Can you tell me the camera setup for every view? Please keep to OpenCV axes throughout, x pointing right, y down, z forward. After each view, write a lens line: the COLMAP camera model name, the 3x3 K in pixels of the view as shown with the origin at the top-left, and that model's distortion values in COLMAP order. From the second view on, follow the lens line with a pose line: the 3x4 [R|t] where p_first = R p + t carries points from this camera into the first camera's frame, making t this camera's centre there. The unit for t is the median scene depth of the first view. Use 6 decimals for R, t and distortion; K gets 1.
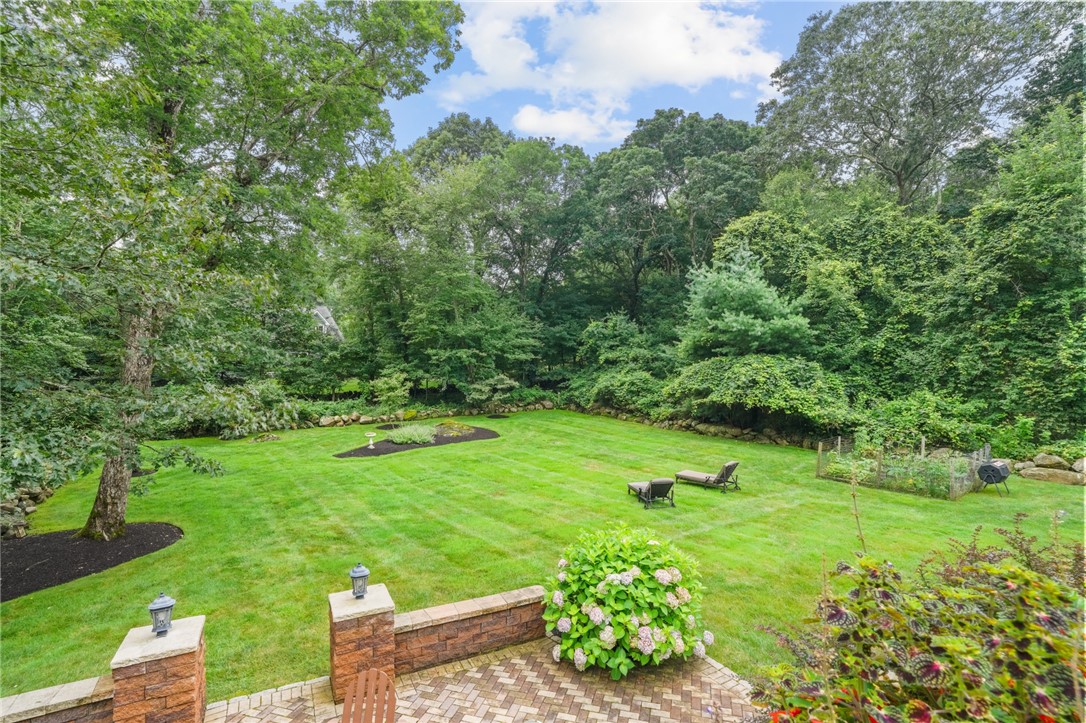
lens RADIAL K [[498.1, 0, 543.0], [0, 498.1, 364.1], [0, 0, 1]] dist [-0.063356, 0.022504]
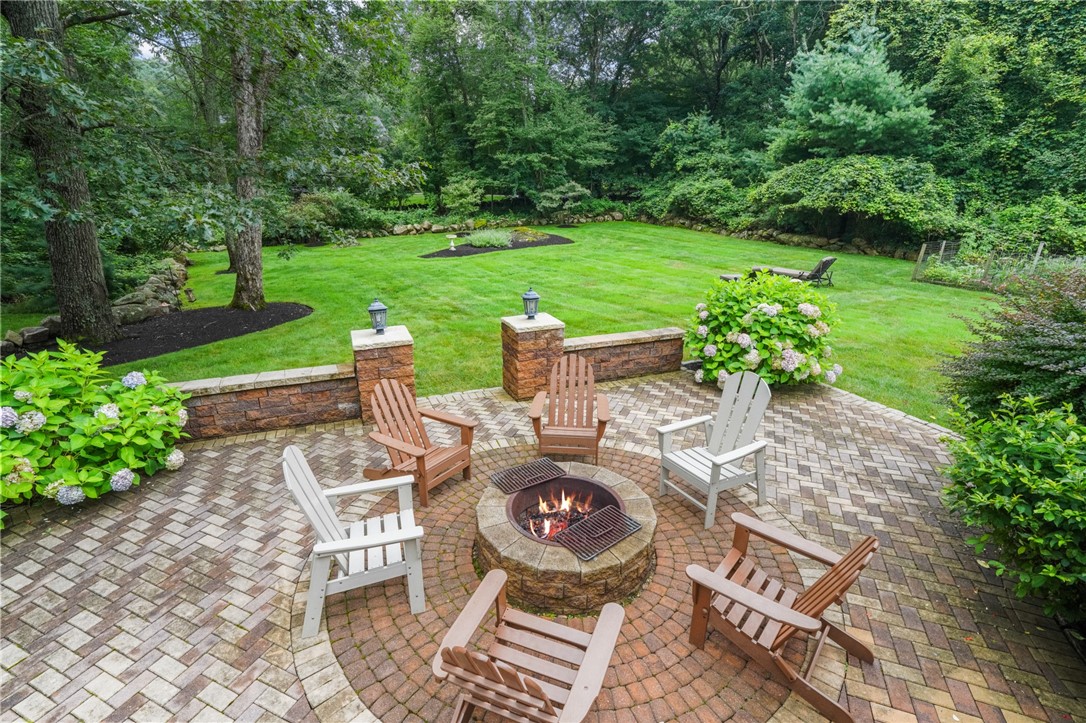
lens RADIAL K [[498.1, 0, 541.8], [0, 498.1, 360.1], [0, 0, 1]] dist [-0.063356, 0.022504]
pose [[0.994963, 0.034040, -0.094291, -0.053782], [-0.001082, 0.944176, 0.329439, 0.042788], [0.100241, -0.327677, 0.939457, -0.024042]]
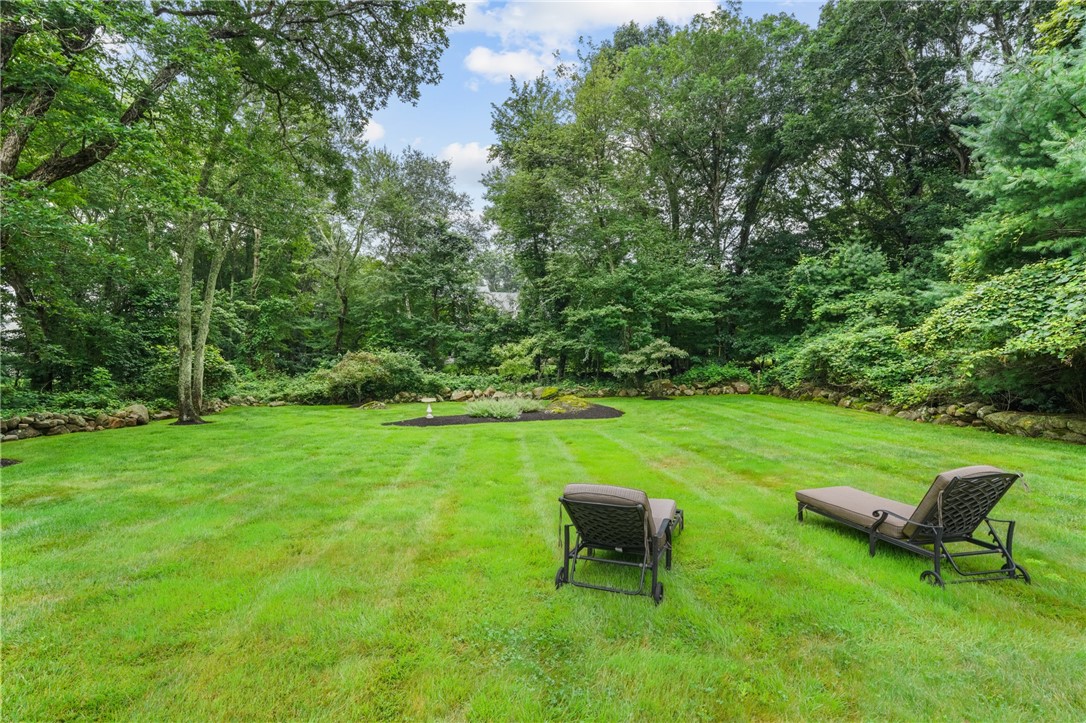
lens RADIAL K [[498.1, 0, 545.7], [0, 498.1, 366.4], [0, 0, 1]] dist [-0.063356, 0.022504]
pose [[0.860888, 0.001136, -0.508793, 0.185341], [-0.006259, 0.999945, -0.008357, 0.088284], [0.508756, 0.010379, 0.860848, 0.392497]]
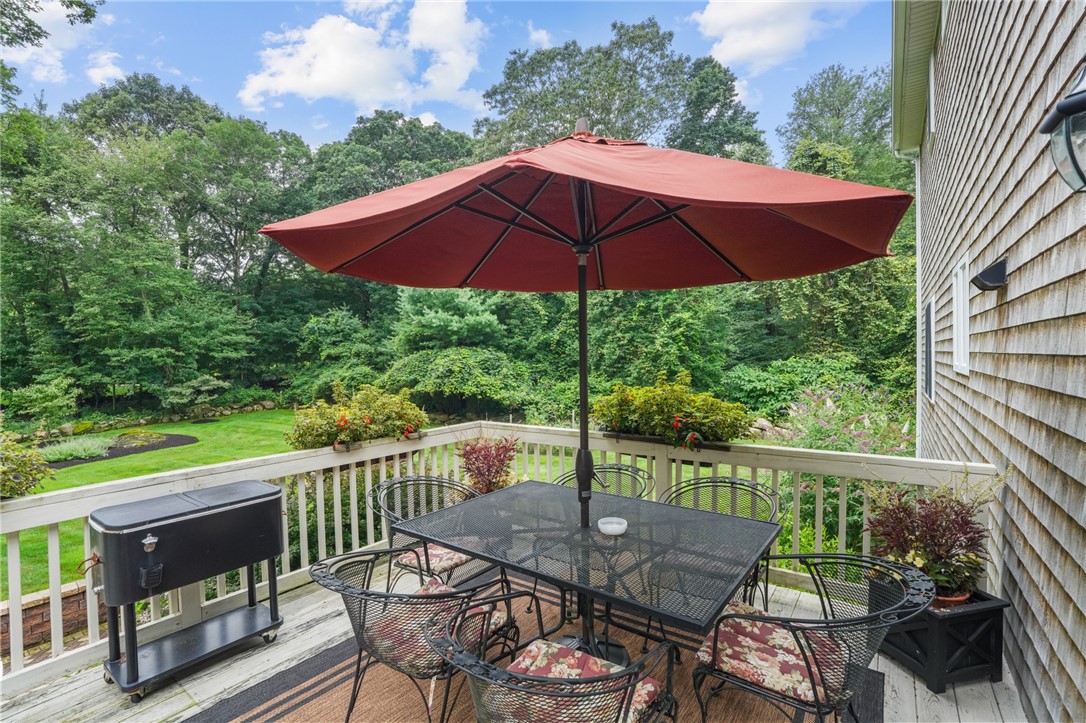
lens RADIAL K [[498.1, 0, 538.1], [0, 498.1, 364.5], [0, 0, 1]] dist [-0.063356, 0.022504]
pose [[0.898166, -0.034305, 0.438316, 0.096610], [0.029292, 0.999405, 0.018196, 0.004570], [-0.438679, -0.003504, 0.898637, -0.089237]]
